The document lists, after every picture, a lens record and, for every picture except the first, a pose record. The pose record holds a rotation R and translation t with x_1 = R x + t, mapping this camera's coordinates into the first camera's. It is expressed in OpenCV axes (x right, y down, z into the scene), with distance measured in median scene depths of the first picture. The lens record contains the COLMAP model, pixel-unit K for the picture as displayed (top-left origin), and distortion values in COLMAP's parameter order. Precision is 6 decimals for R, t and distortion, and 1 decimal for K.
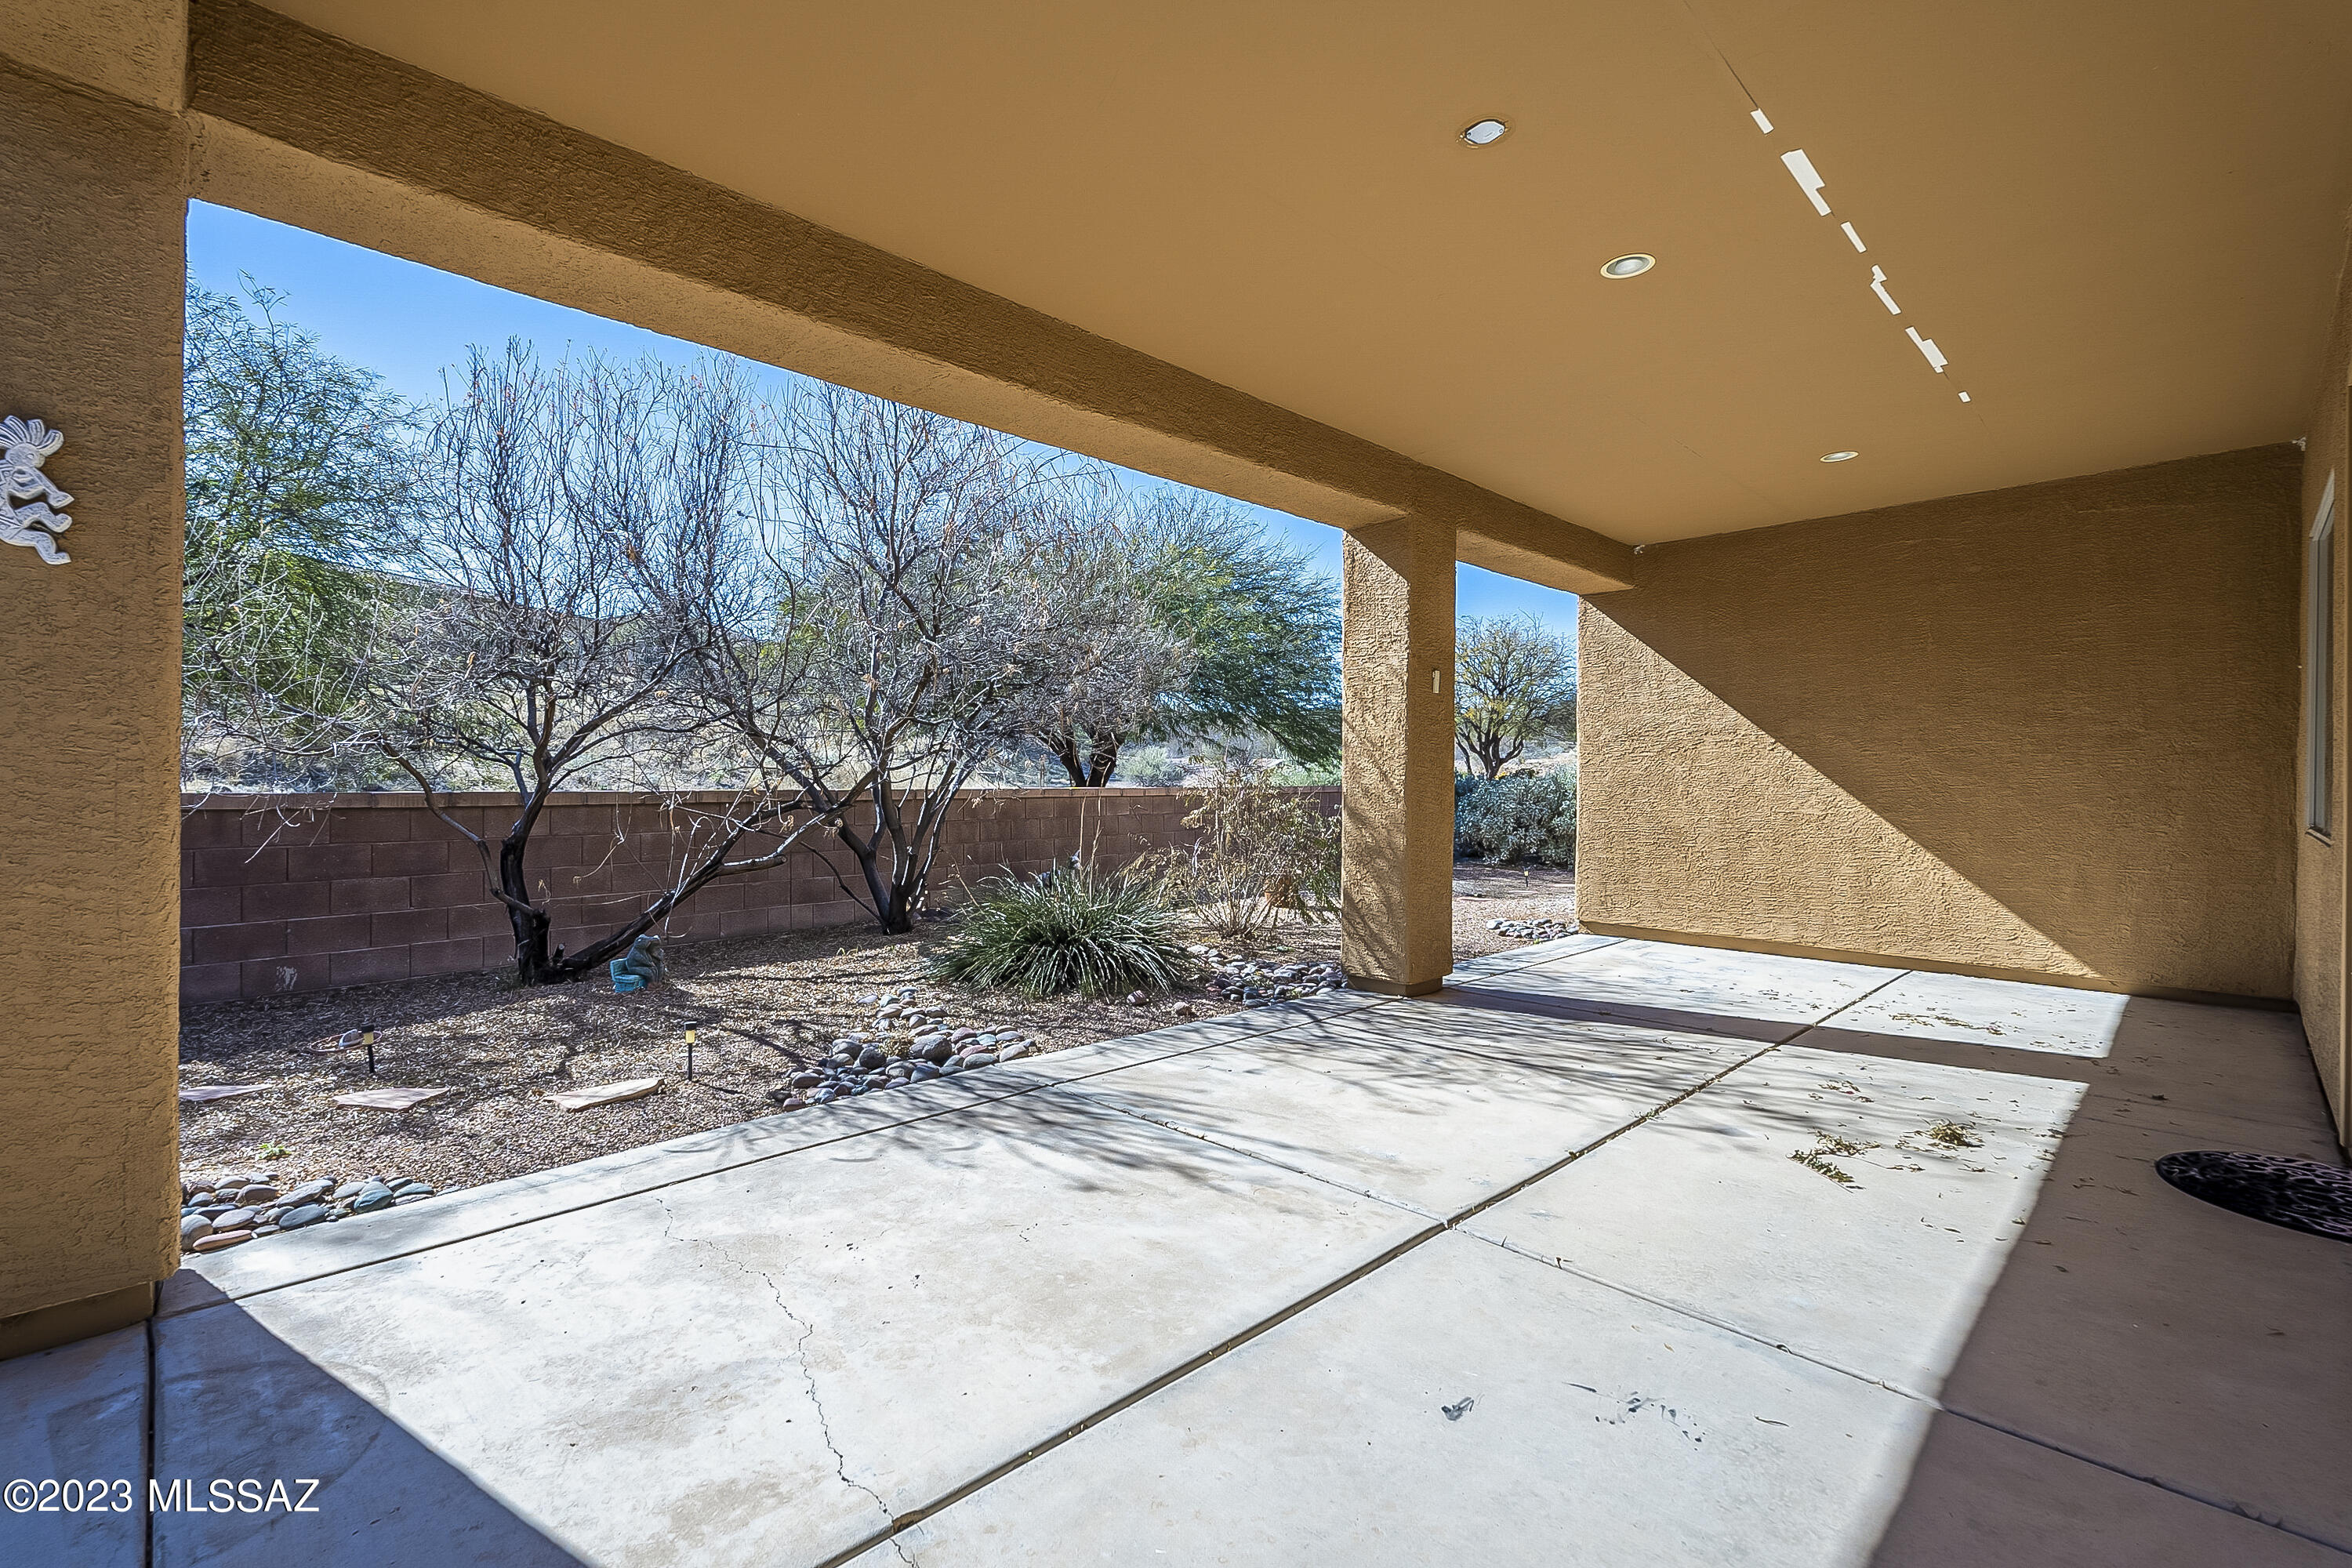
lens RADIAL K [[1051.1, 0, 1173.3], [0, 1051.1, 768.1], [0, 0, 1]] dist [-0.000338, -0.000081]
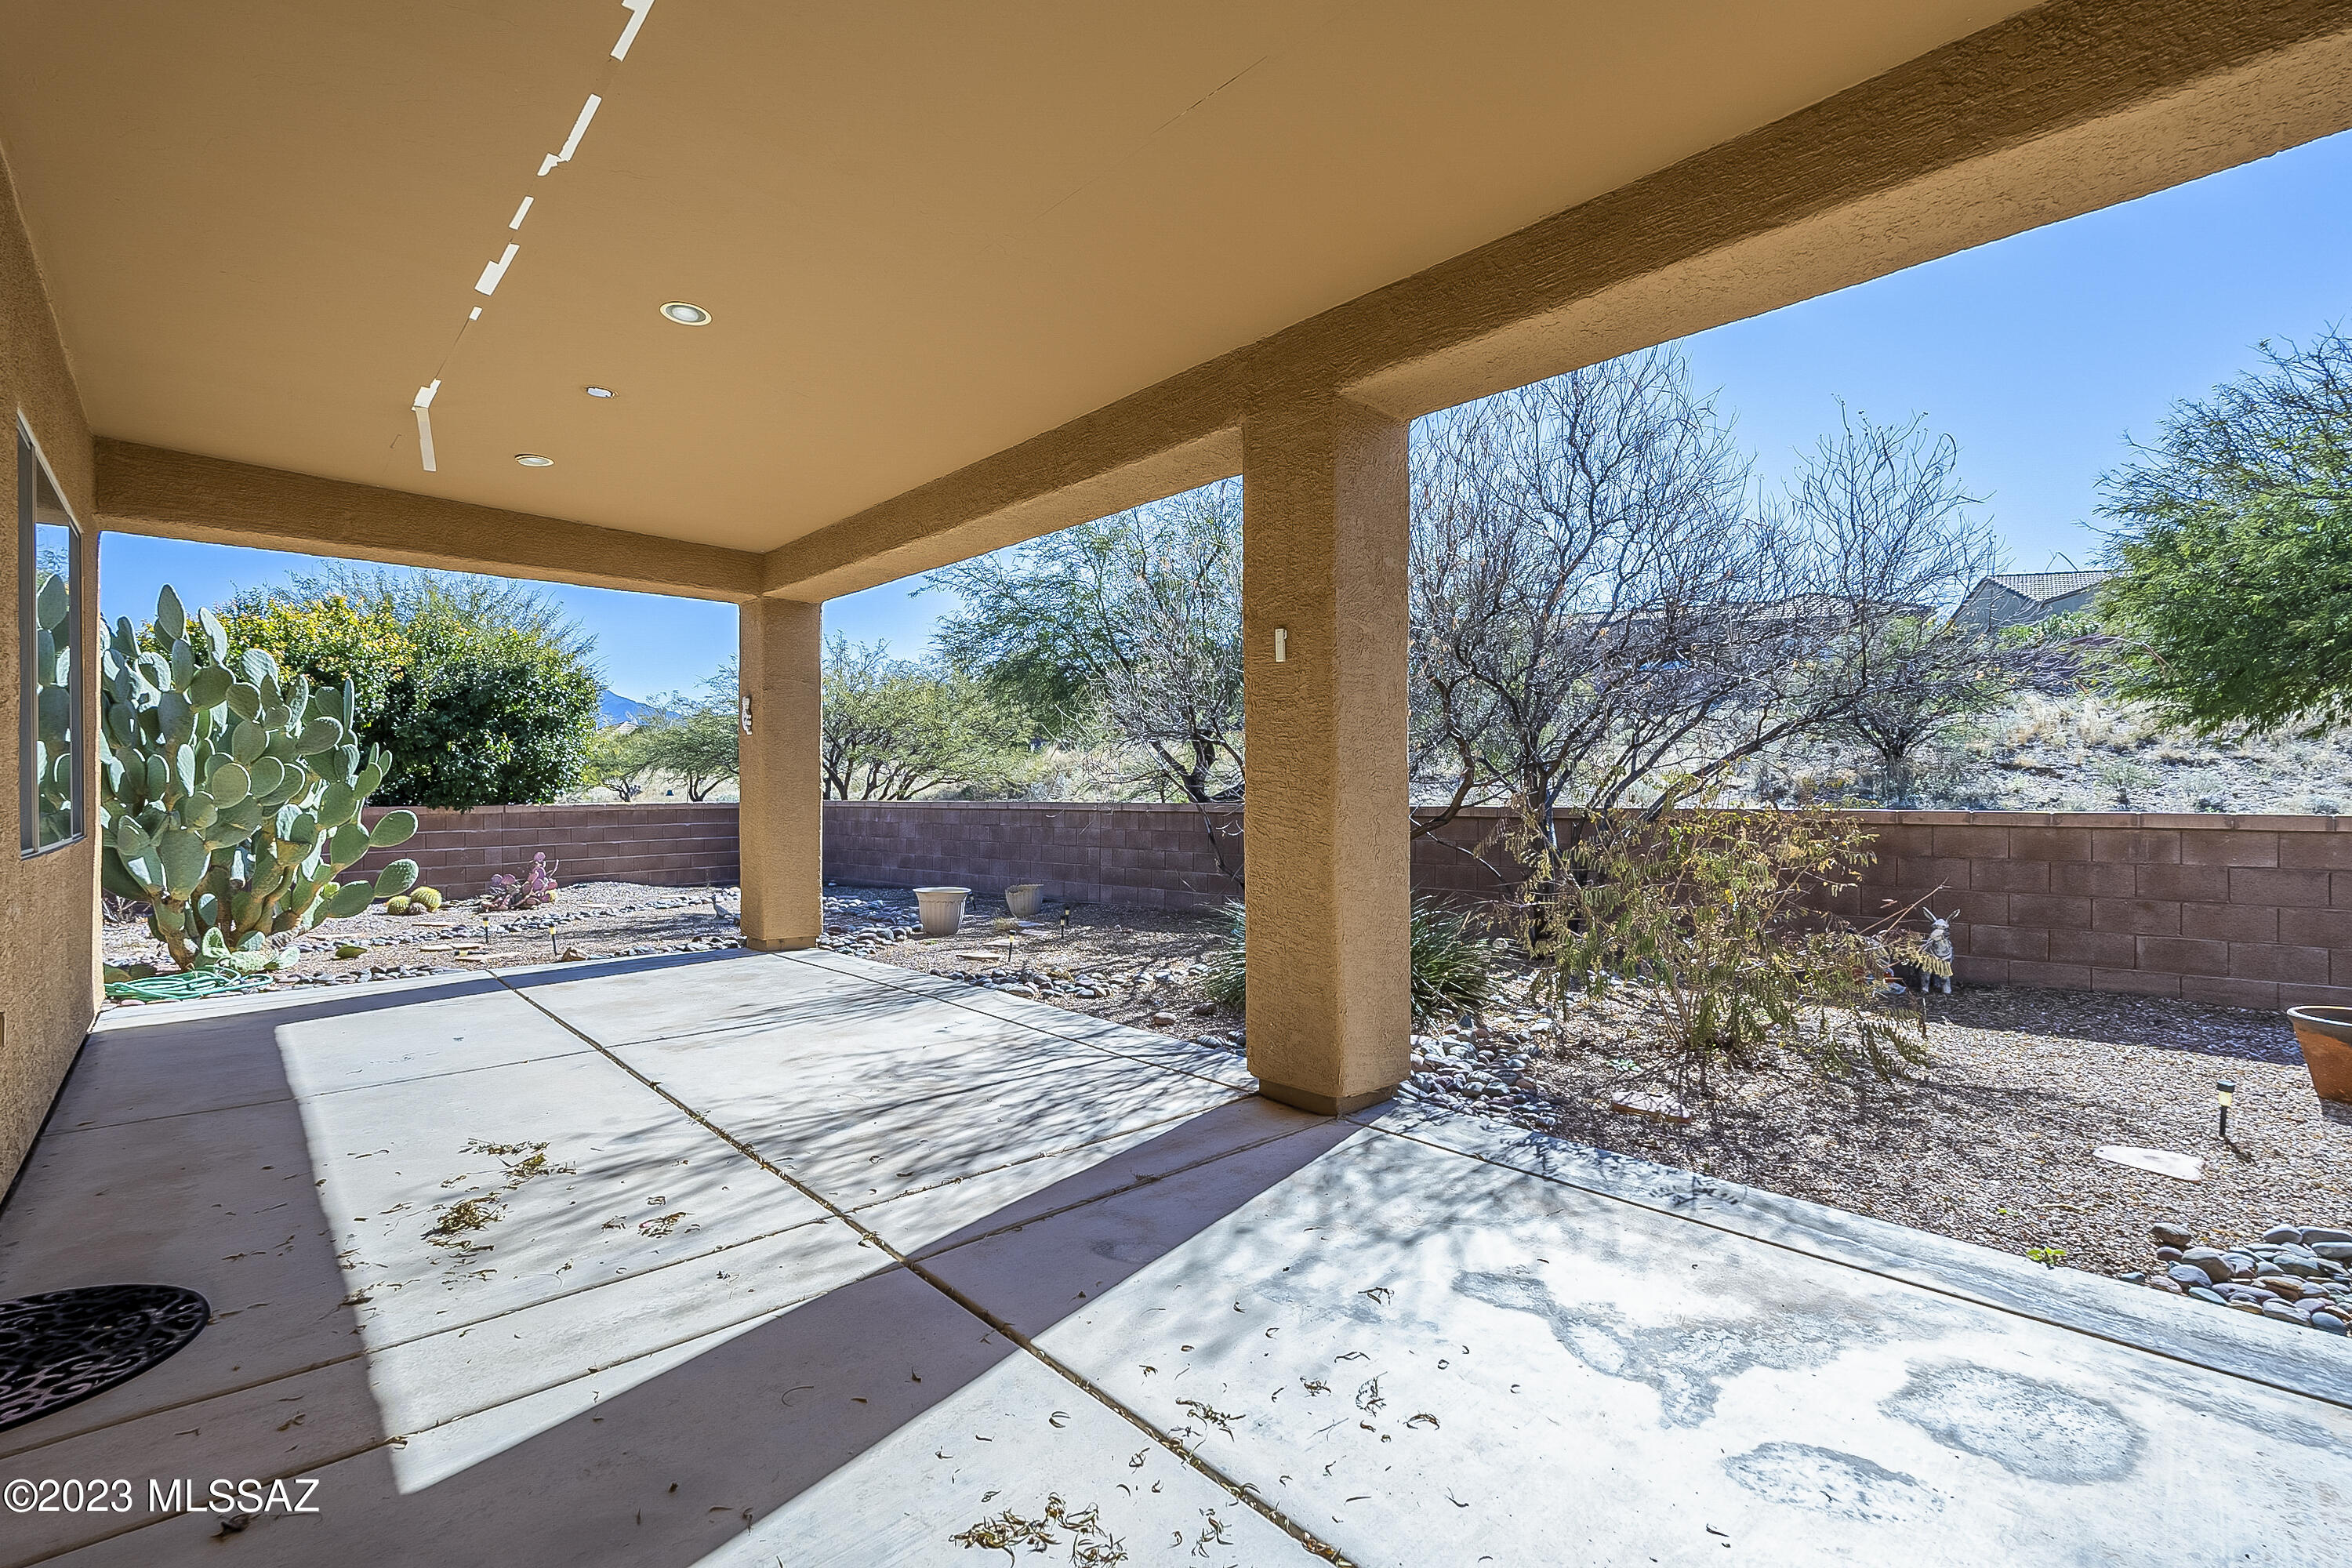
lens RADIAL K [[1046.2, 0, 1174.7], [0, 1046.2, 796.2], [0, 0, 1]] dist [-0.000810, 0.000103]
pose [[-0.043222, -0.004504, -0.999055, 1.344903], [-0.000418, 0.999990, -0.004490, 0.024364], [0.999065, 0.000223, -0.043223, 1.400998]]
